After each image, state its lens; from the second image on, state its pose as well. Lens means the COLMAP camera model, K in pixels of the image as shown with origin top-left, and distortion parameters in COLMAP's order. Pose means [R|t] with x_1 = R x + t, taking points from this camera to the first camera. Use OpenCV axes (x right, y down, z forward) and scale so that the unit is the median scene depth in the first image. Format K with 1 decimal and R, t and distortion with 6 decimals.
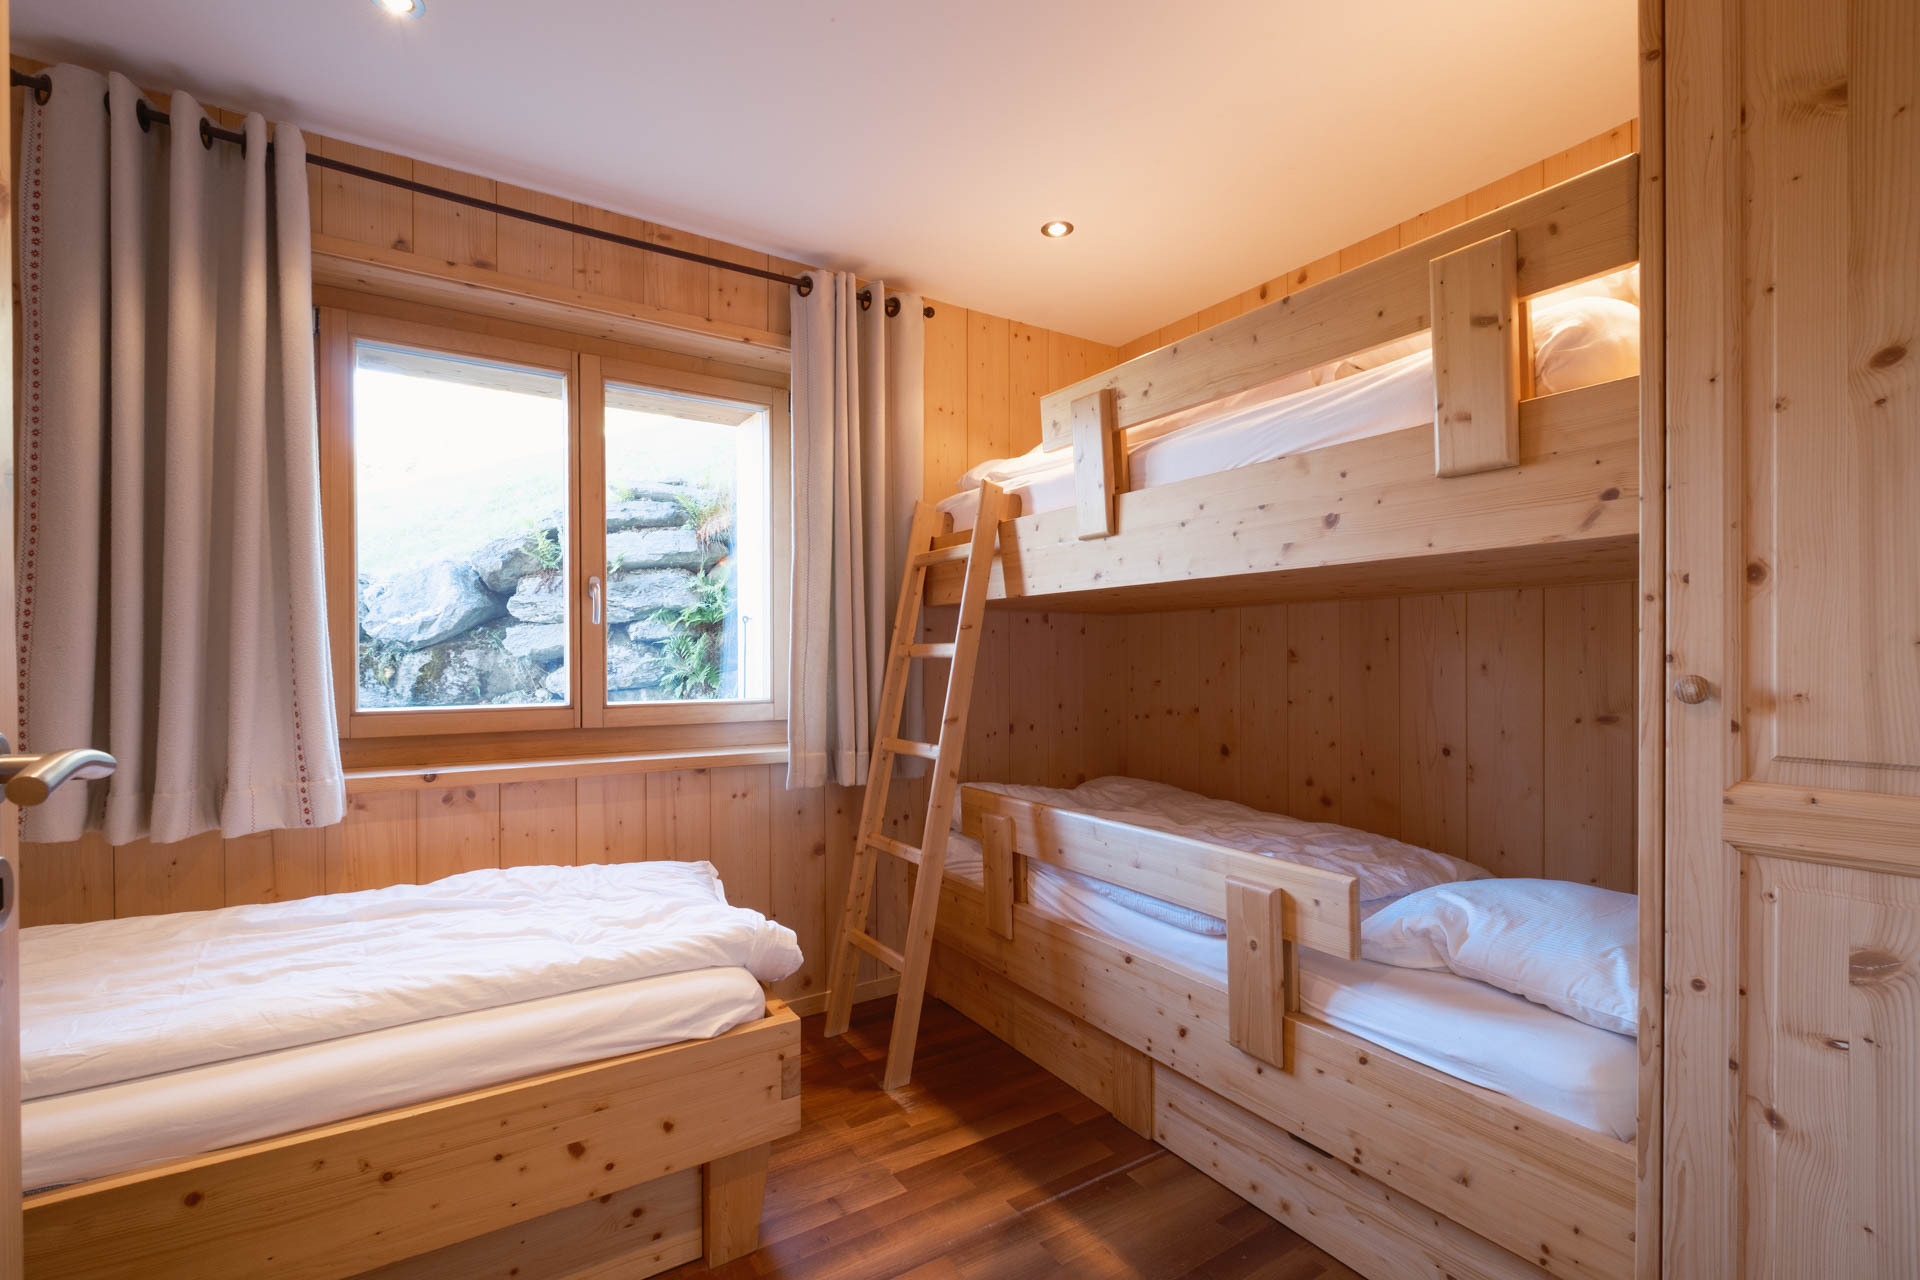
lens RADIAL K [[837.1, 0, 961.7], [0, 837.1, 682.5], [0, 0, 1]] dist [-0.002137, -0.001229]
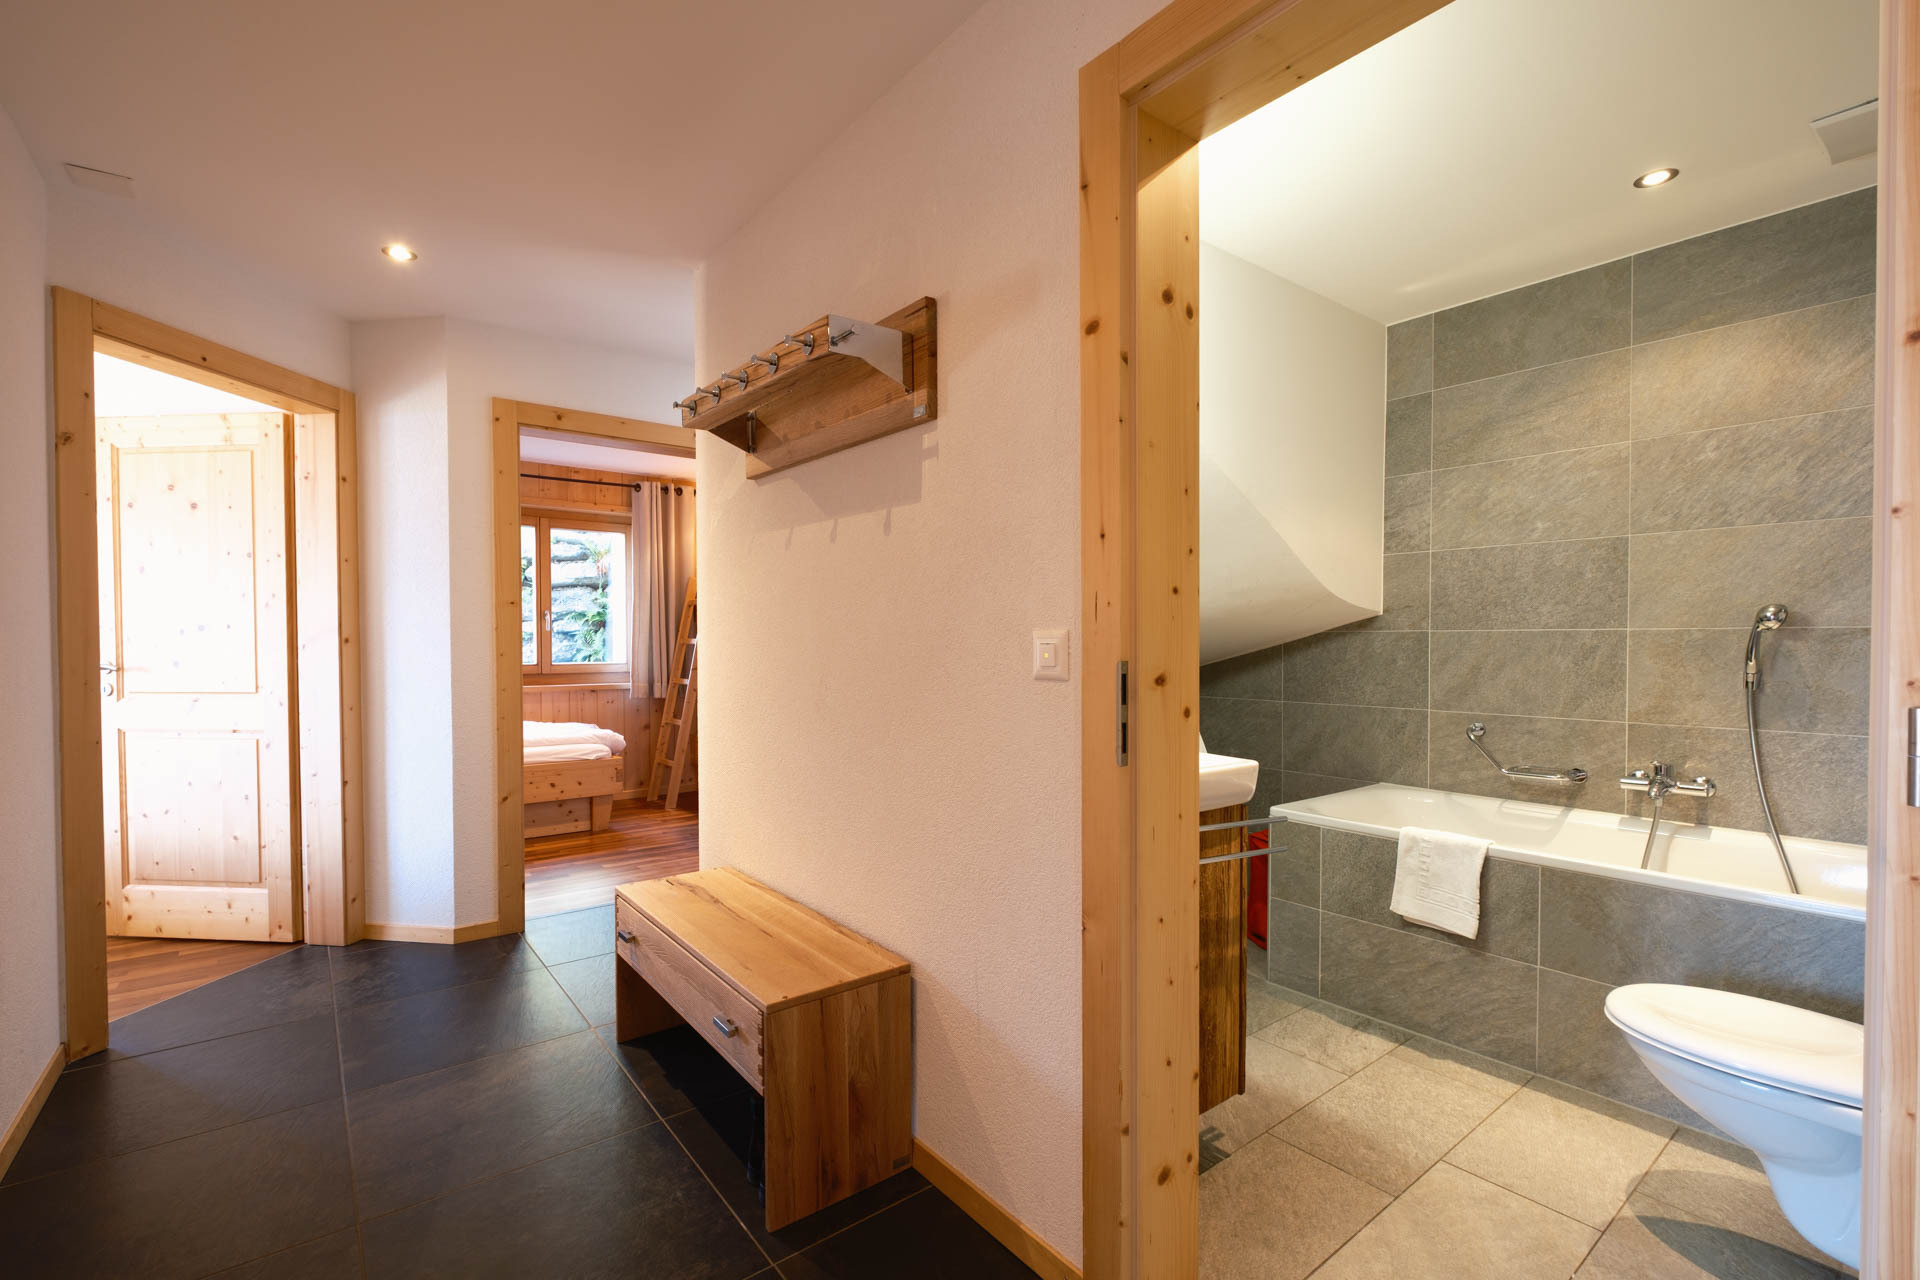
lens RADIAL K [[837.1, 0, 949.1], [0, 837.1, 657.8], [0, 0, 1]] dist [-0.002137, -0.001229]
pose [[0.996755, -0.006304, 0.080247, 0.477134], [0.006921, 0.999949, -0.007408, 0.032629], [-0.080196, 0.007939, 0.996747, -1.367879]]
